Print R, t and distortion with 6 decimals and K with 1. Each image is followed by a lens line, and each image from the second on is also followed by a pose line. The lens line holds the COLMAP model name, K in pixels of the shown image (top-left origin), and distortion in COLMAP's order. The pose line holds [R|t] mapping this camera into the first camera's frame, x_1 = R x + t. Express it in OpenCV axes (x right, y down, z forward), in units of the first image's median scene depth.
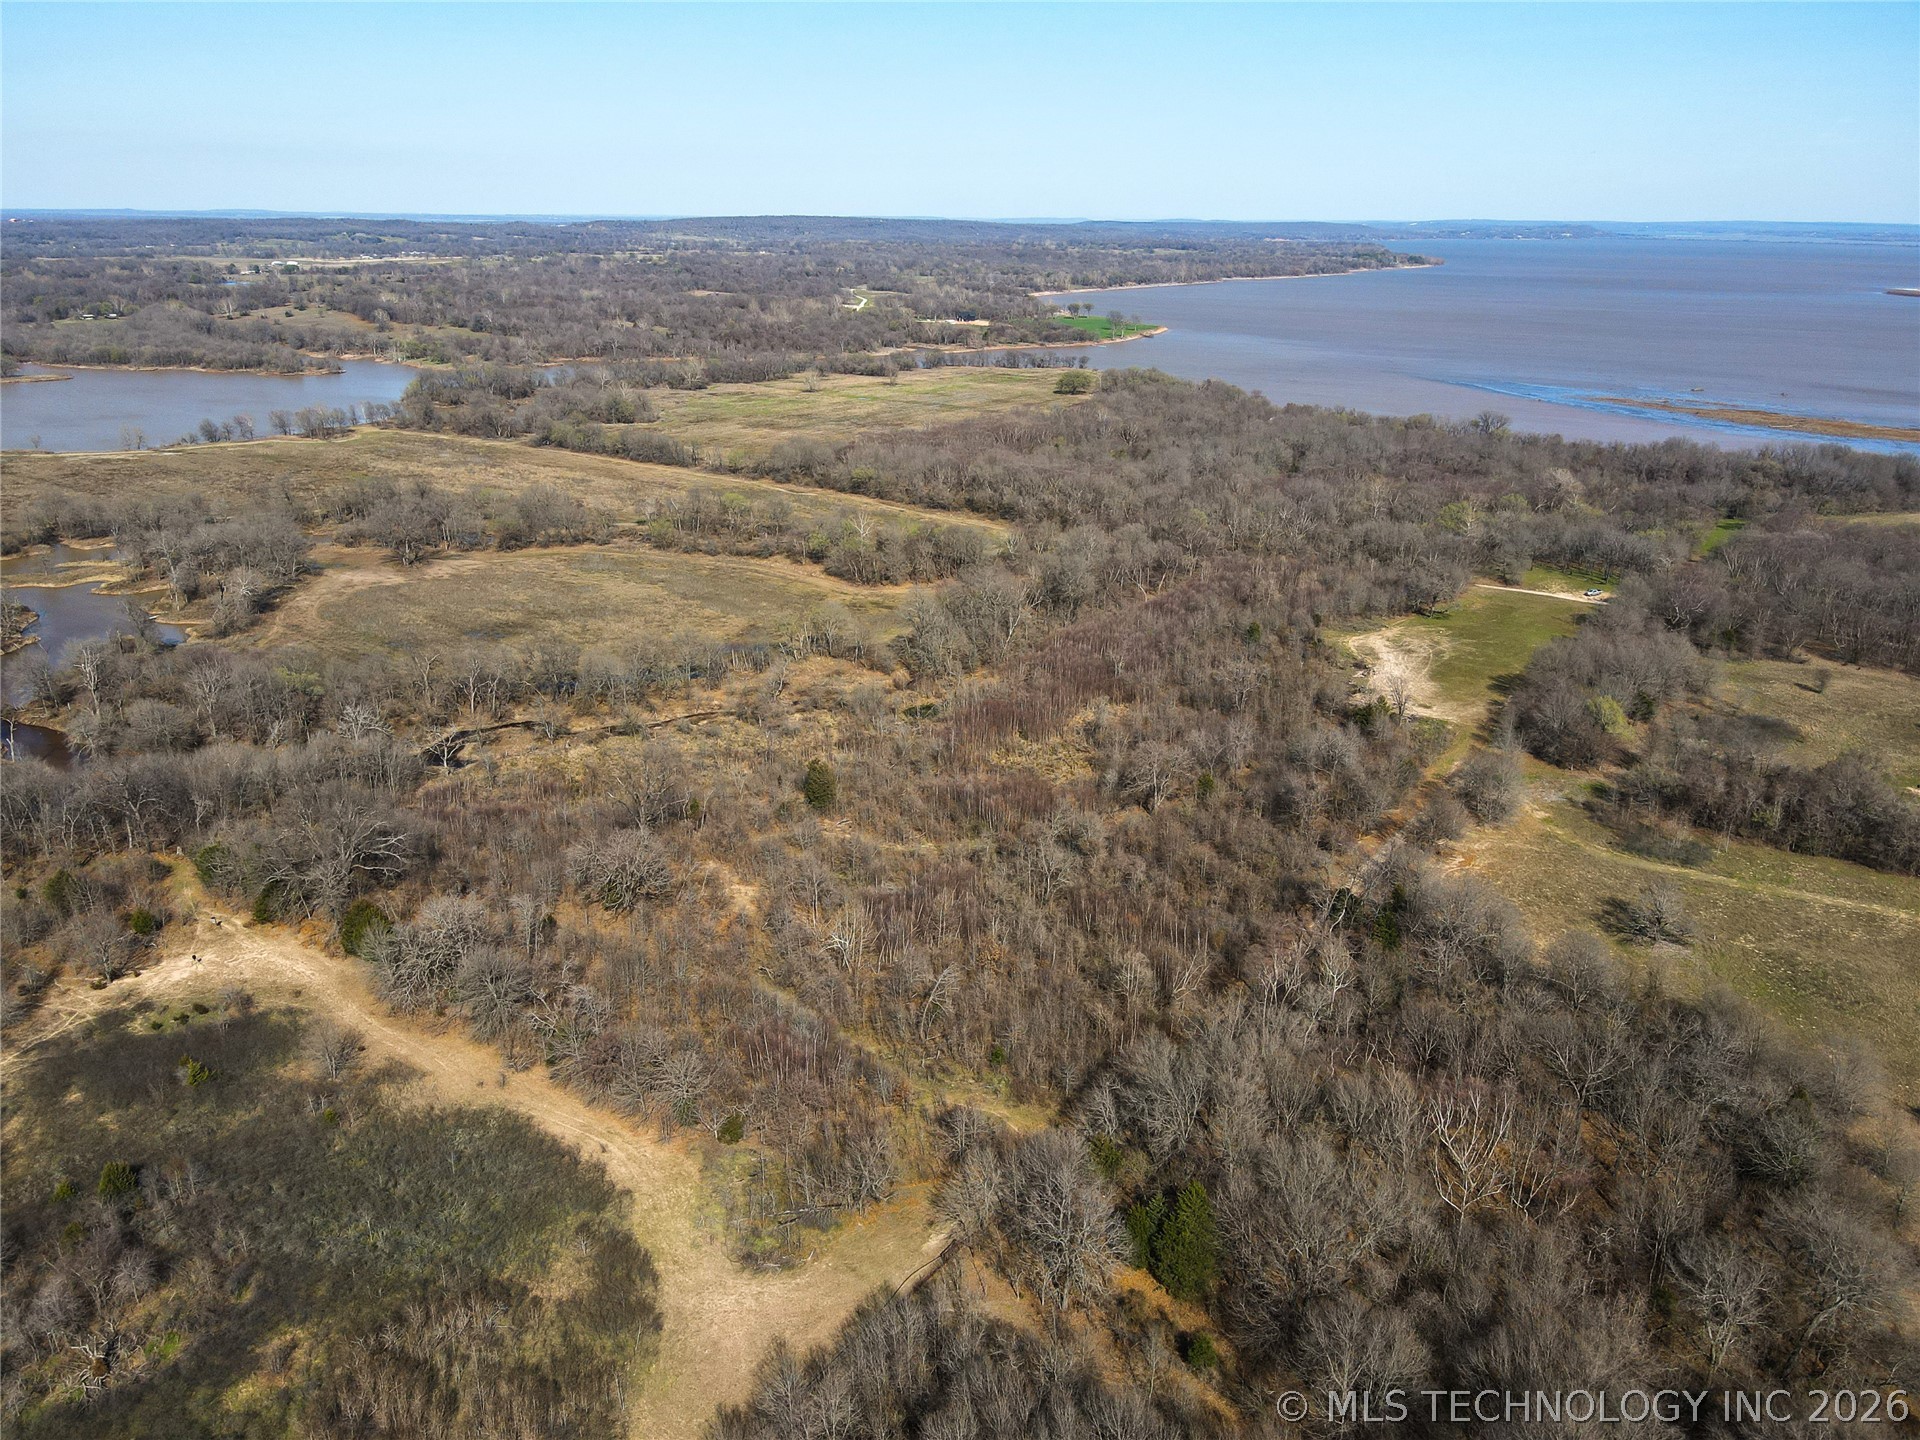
lens RADIAL K [[1413.5, 0, 951.3], [0, 1413.5, 723.2], [0, 0, 1]] dist [0.006465, 0.013535]
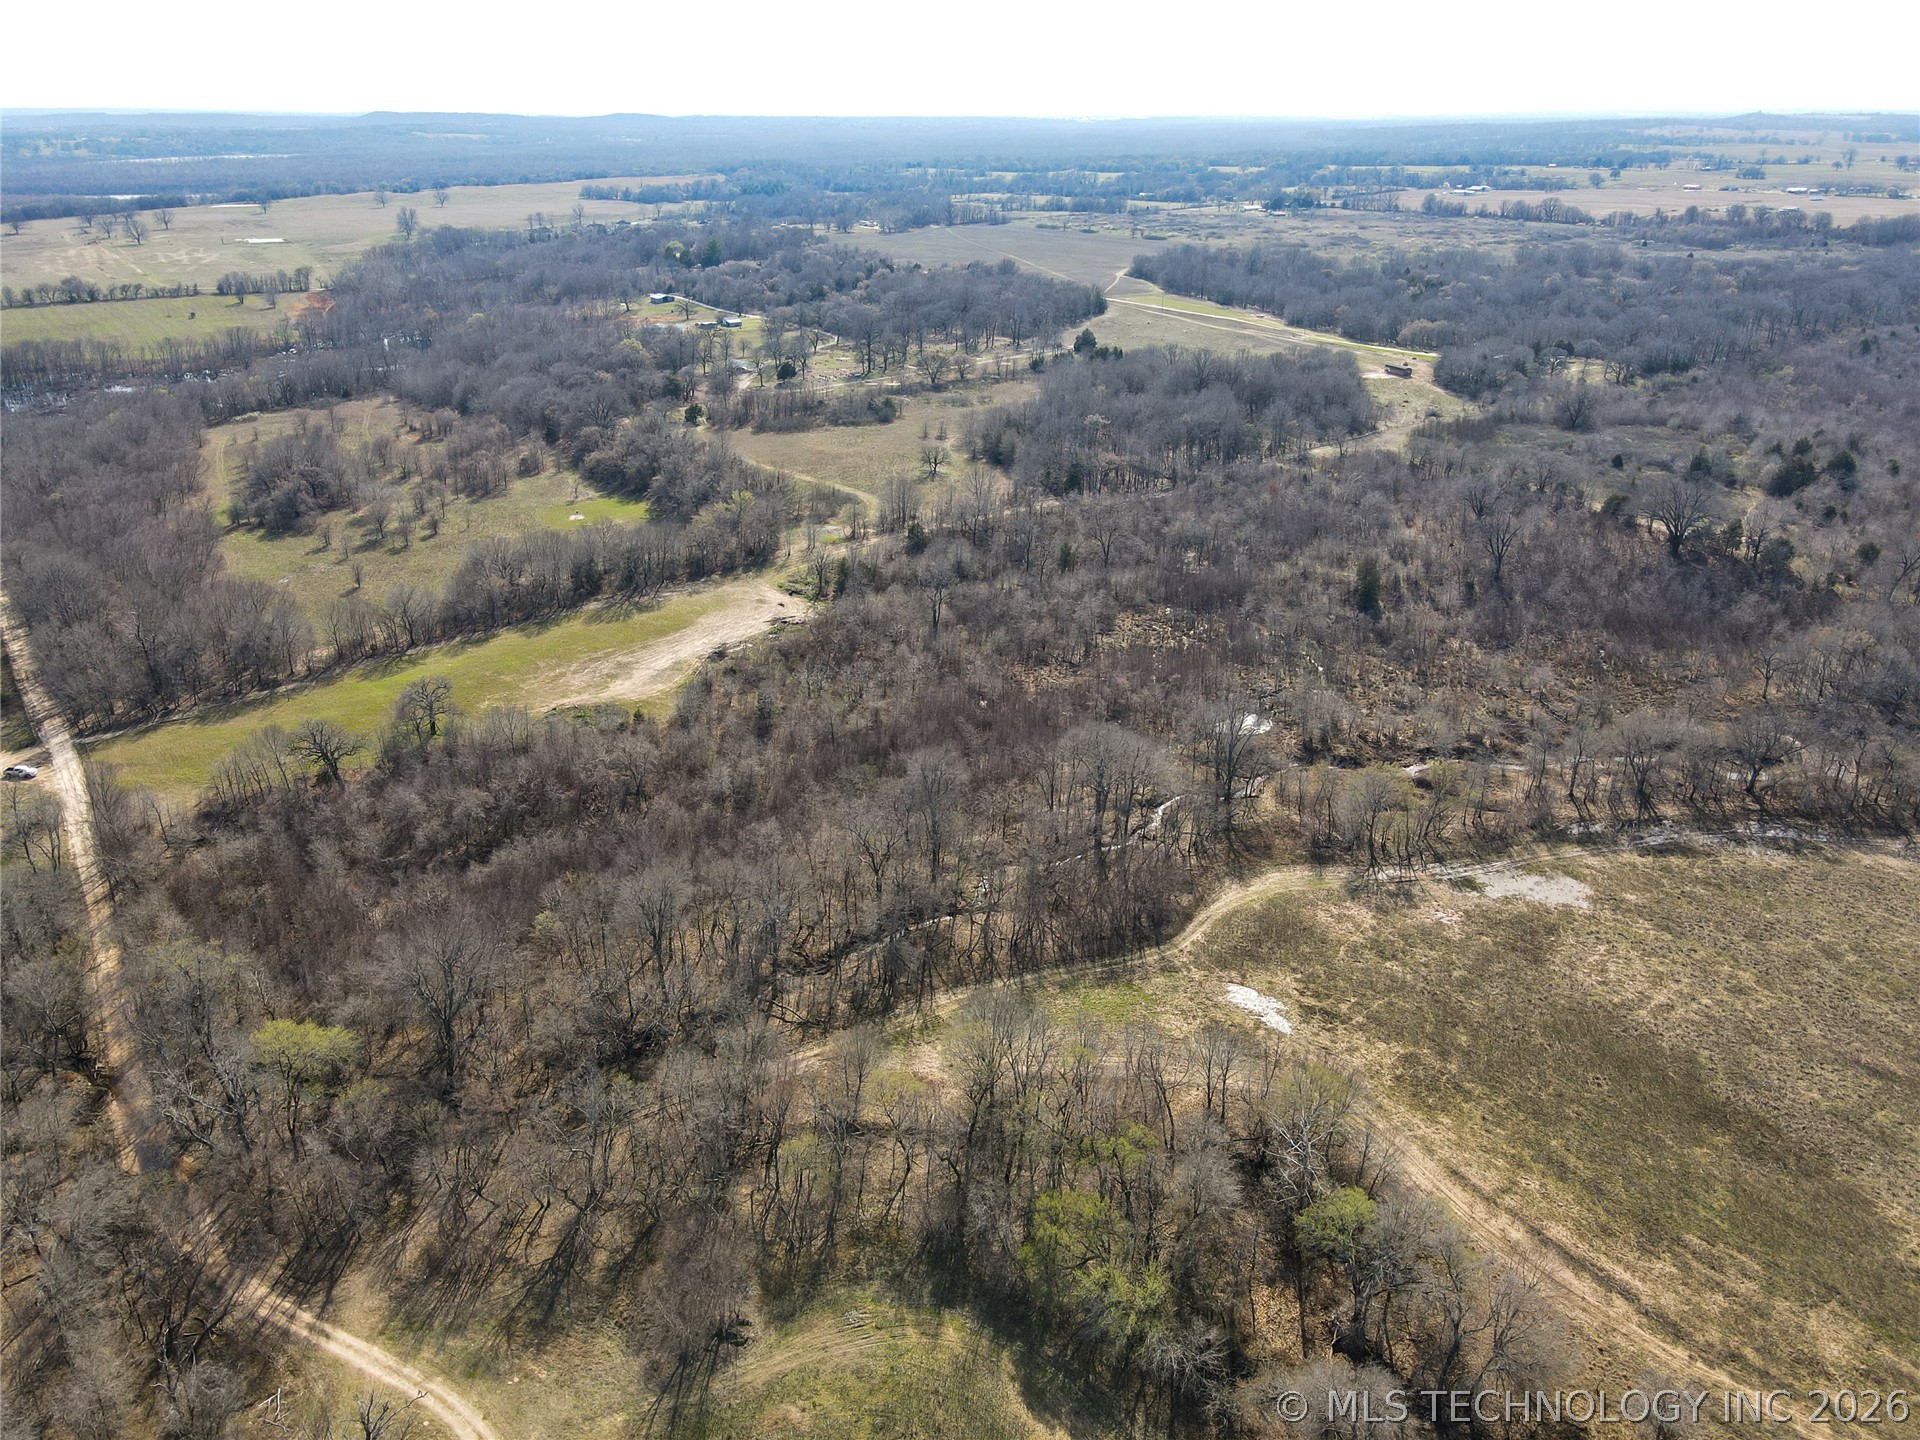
lens RADIAL K [[1413.5, 0, 966.4], [0, 1413.5, 712.3], [0, 0, 1]] dist [0.006465, 0.013535]
pose [[-0.951359, -0.129112, 0.279726, -0.068152], [0.098001, 0.733966, 0.672079, -0.436648], [-0.292083, 0.666802, -0.685611, 1.203829]]
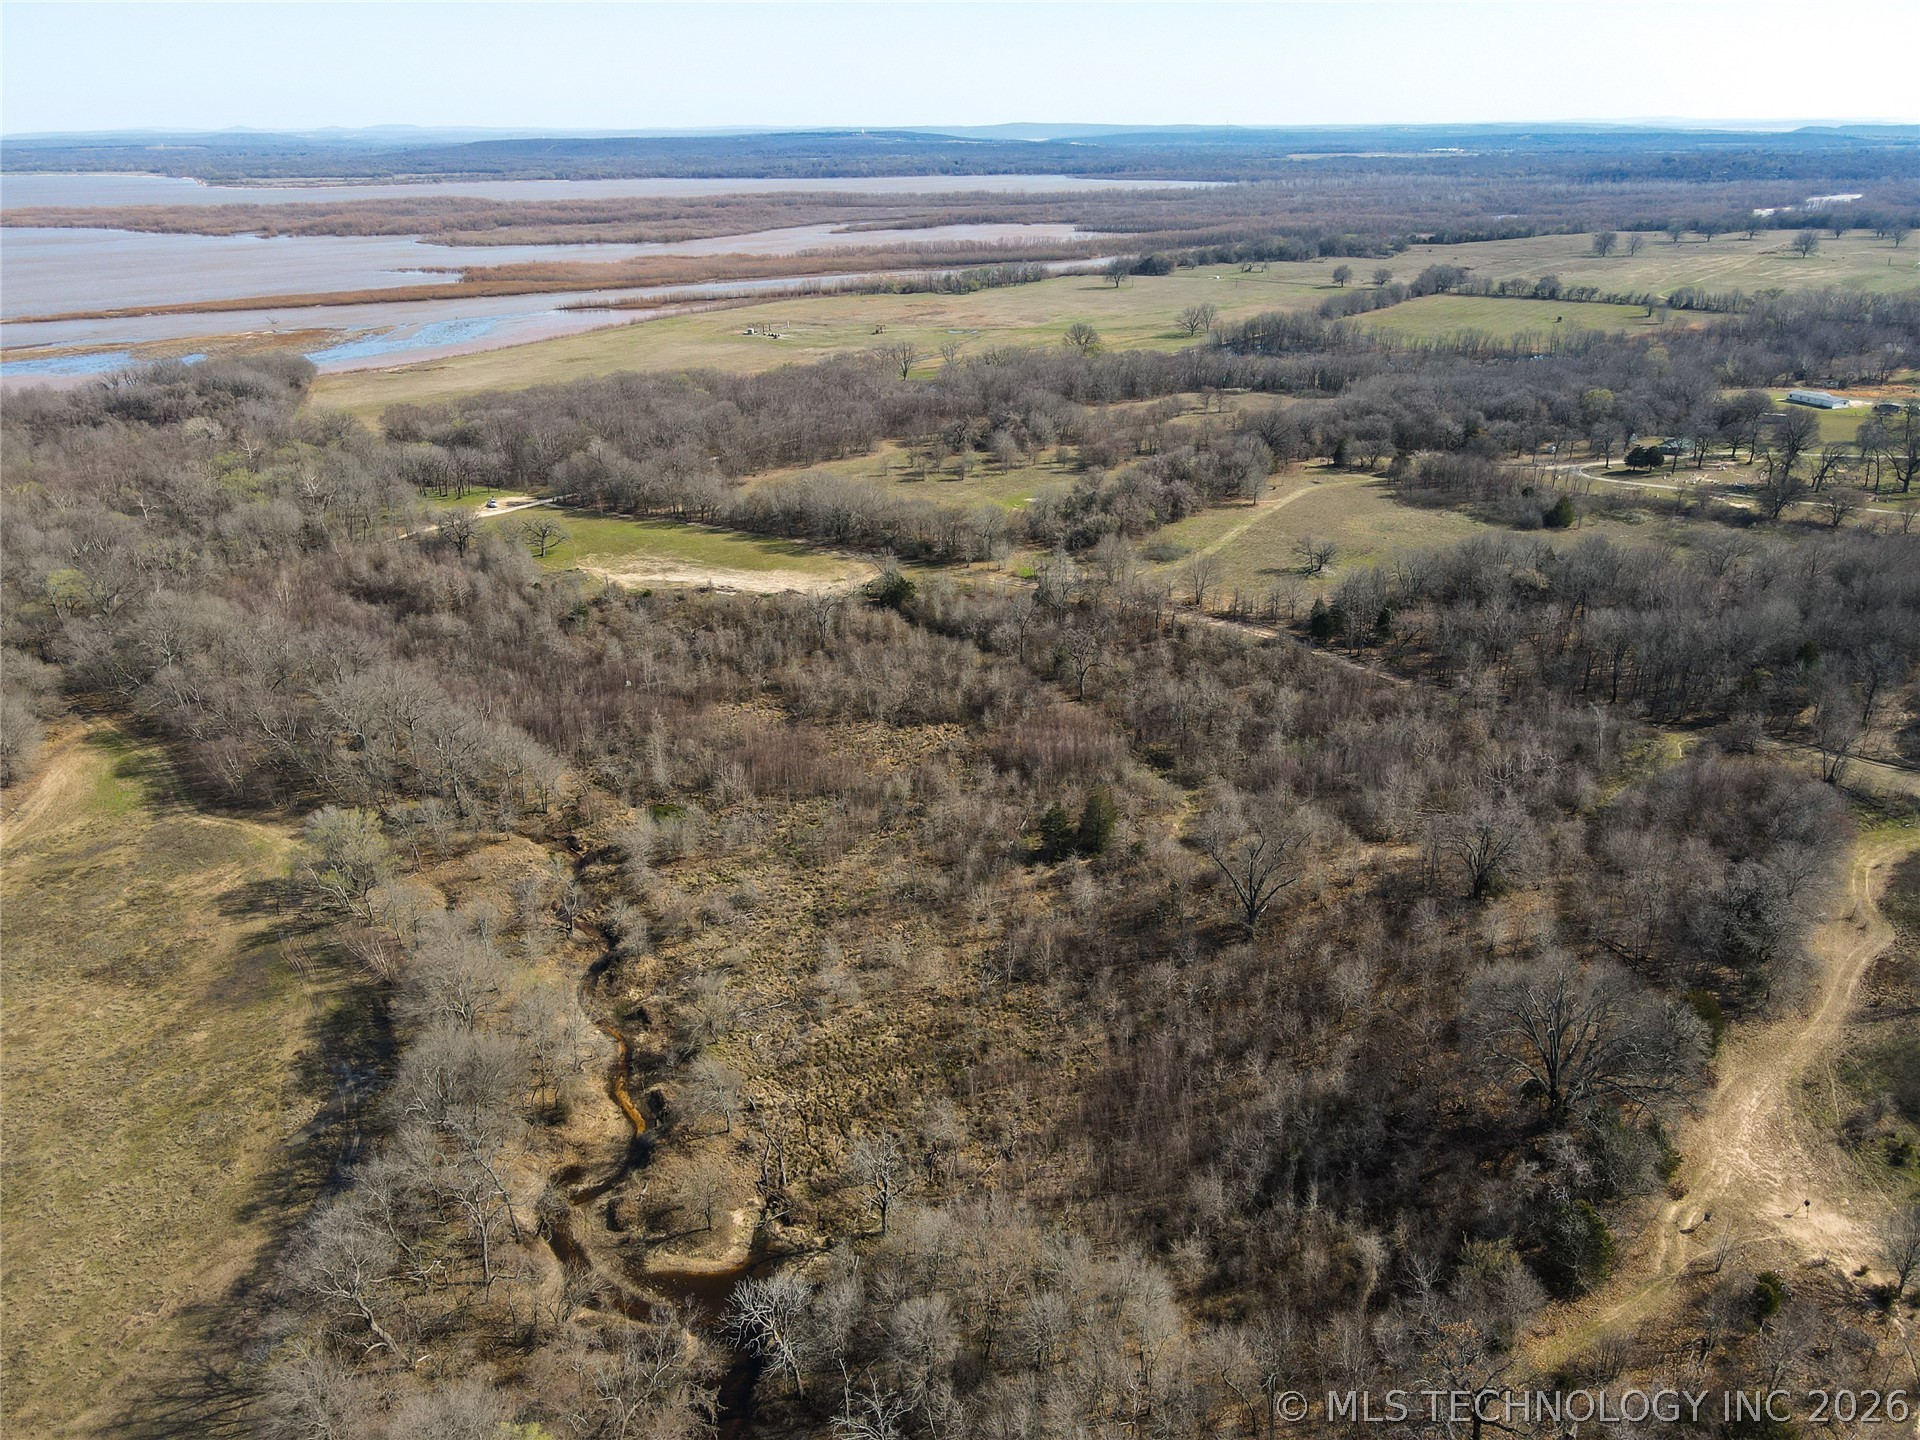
lens RADIAL K [[1413.5, 0, 954.2], [0, 1413.5, 706.2], [0, 0, 1]] dist [0.006465, 0.013535]
pose [[0.038776, -0.389922, 0.920031, -0.494222], [0.348107, 0.868318, 0.353334, -0.198715], [-0.936653, 0.306568, 0.169405, 0.539175]]
